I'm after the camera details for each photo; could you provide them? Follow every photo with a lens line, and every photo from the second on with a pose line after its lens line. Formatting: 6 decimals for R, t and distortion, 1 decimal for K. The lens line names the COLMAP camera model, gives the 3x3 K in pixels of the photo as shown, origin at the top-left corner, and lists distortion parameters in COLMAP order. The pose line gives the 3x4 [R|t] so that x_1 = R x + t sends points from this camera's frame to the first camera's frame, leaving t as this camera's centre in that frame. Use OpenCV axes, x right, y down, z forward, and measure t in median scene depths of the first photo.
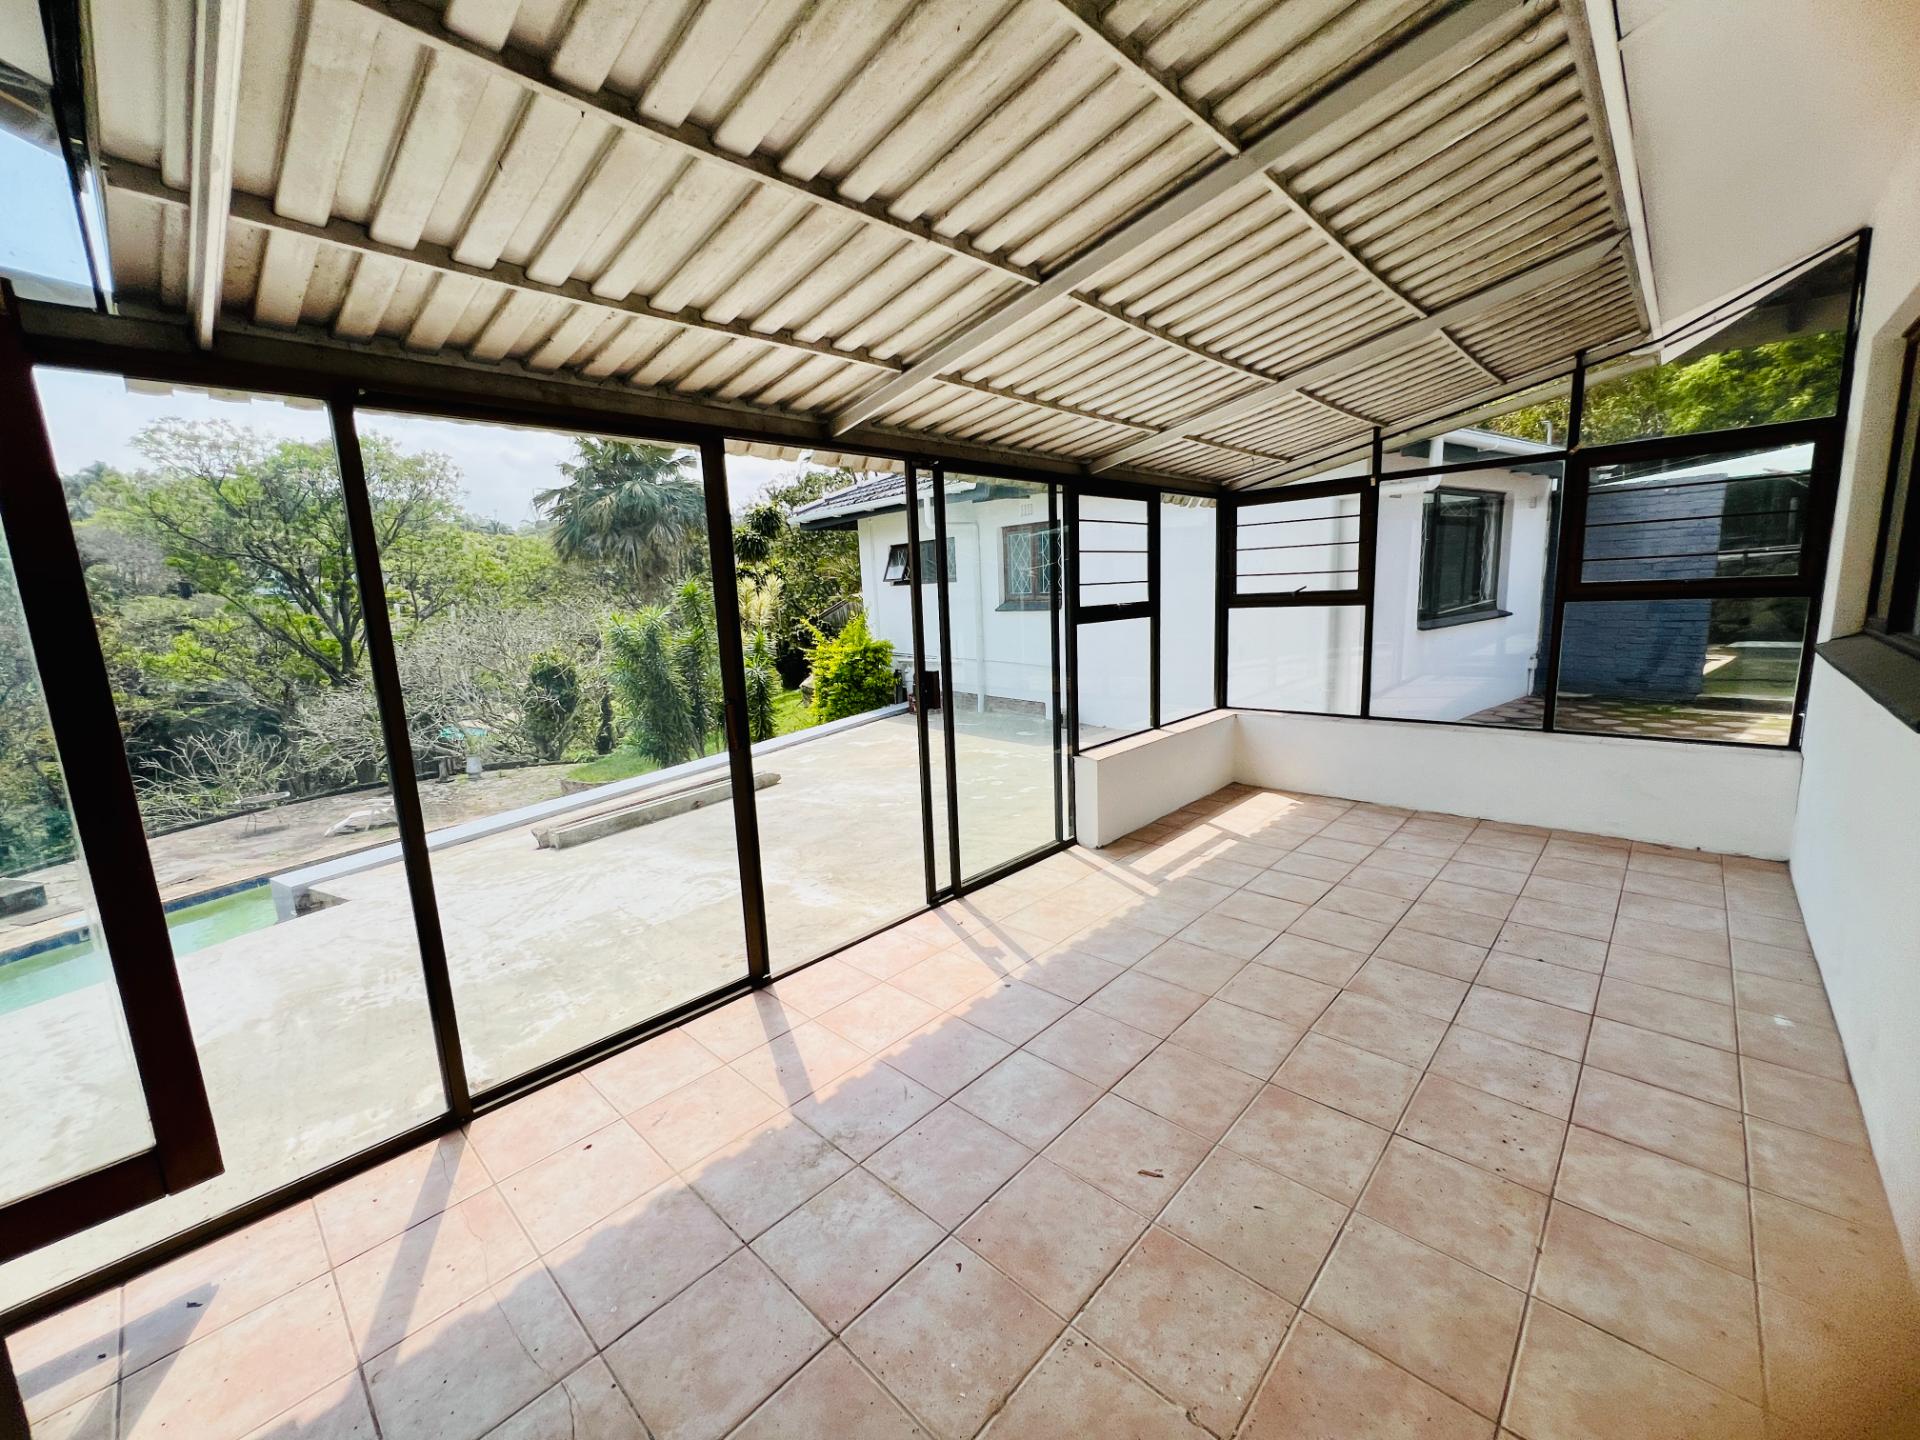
lens RADIAL K [[763.7, 0, 957.6], [0, 763.7, 718.8], [0, 0, 1]] dist [-0.002857, 0.001315]
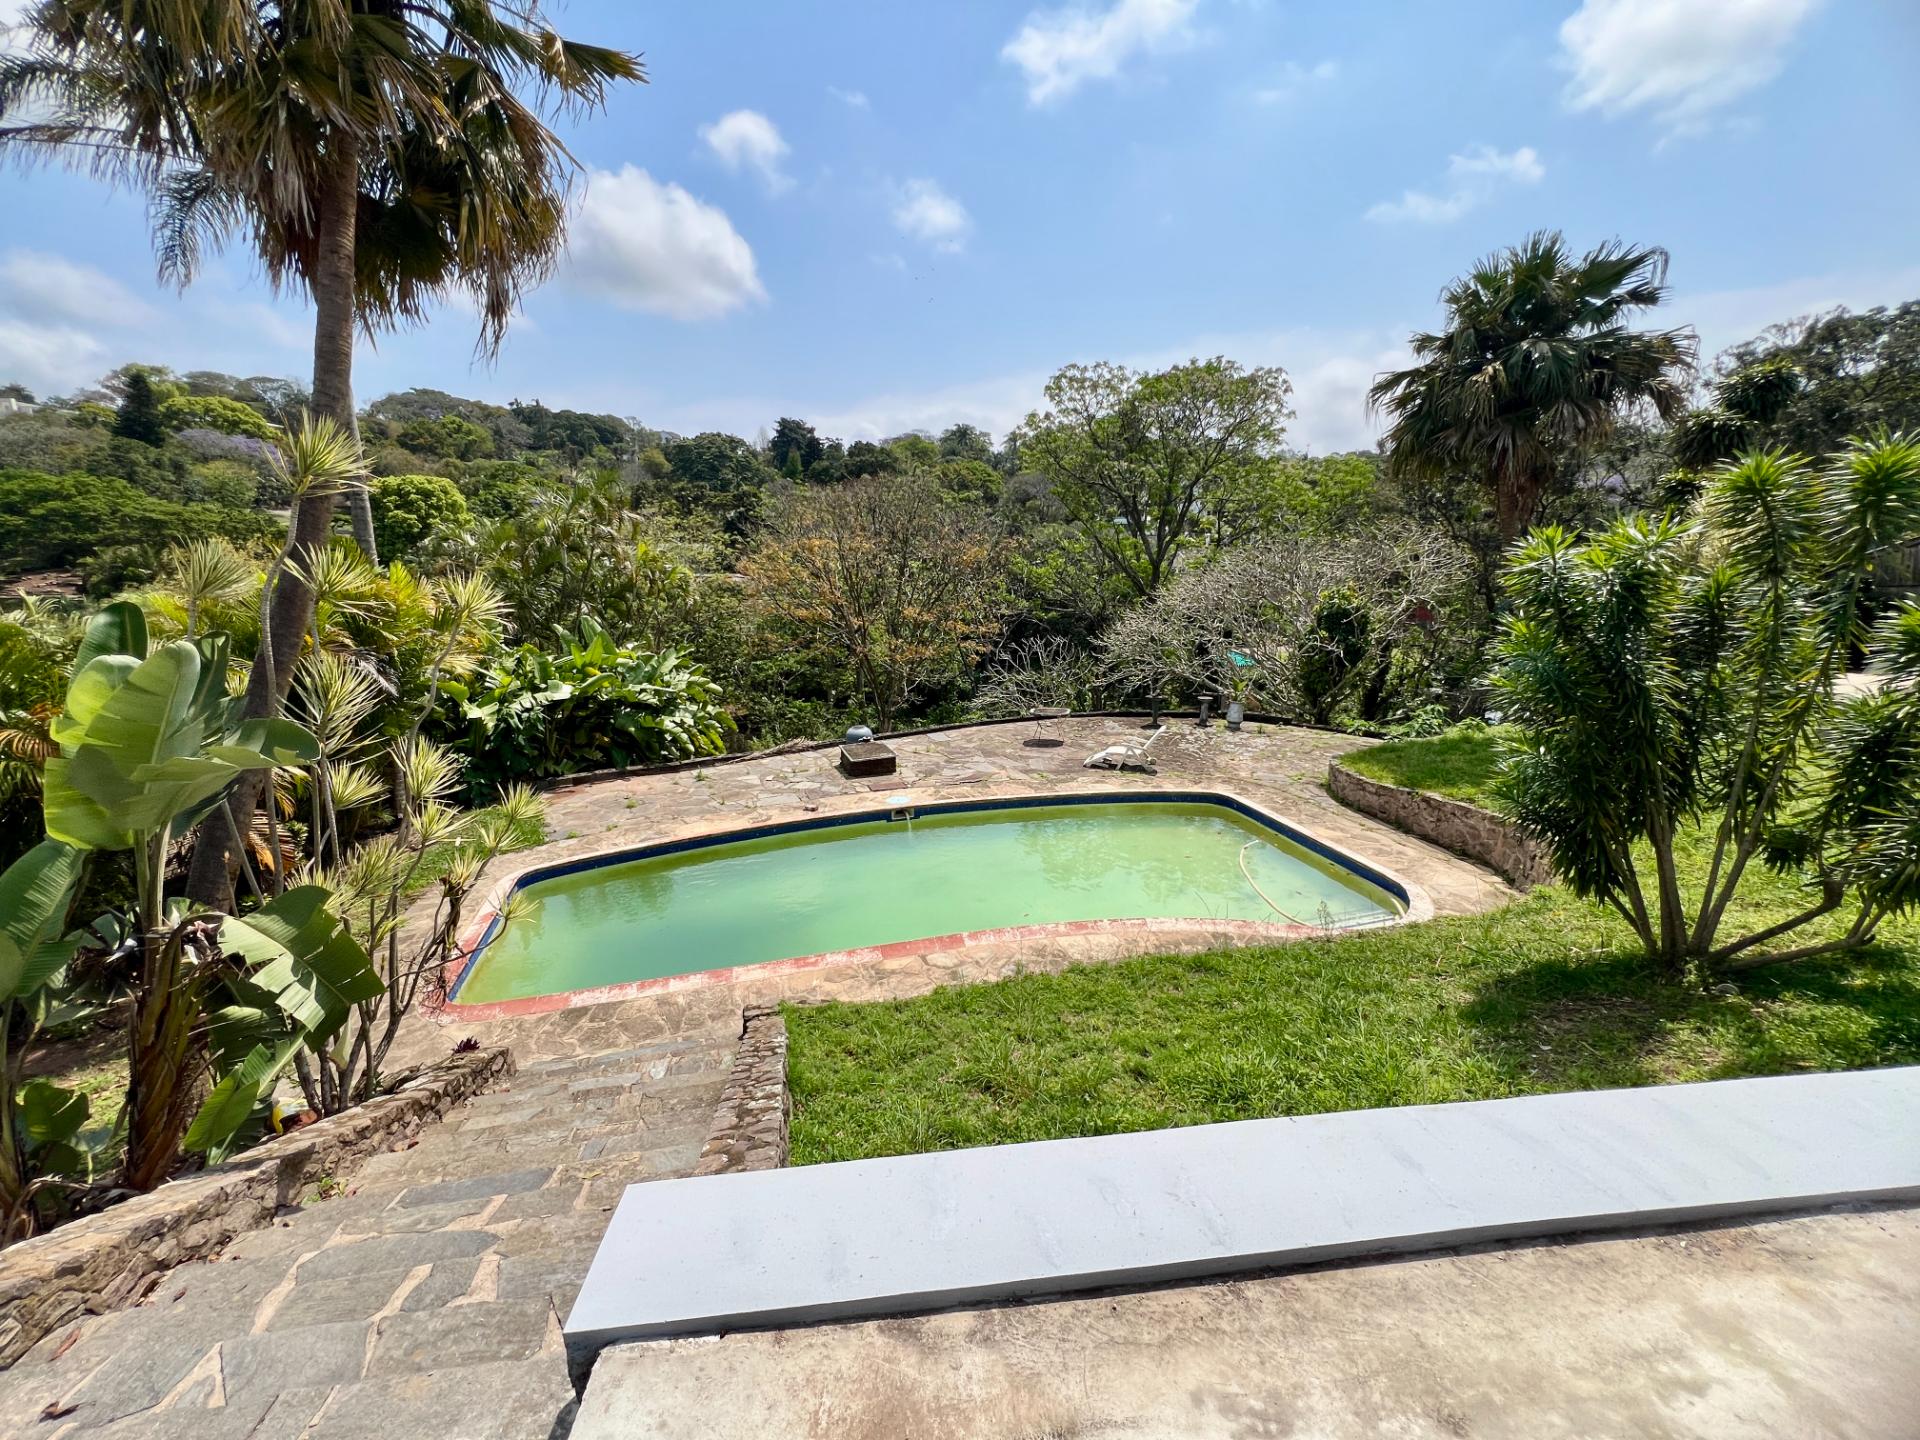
lens RADIAL K [[763.7, 0, 961.4], [0, 763.7, 715.2], [0, 0, 1]] dist [-0.002857, 0.001315]
pose [[0.590626, 0.206174, -0.780162, -0.119895], [-0.144709, 0.978198, 0.148956, -0.020580], [0.793864, 0.024919, 0.607584, 0.192739]]
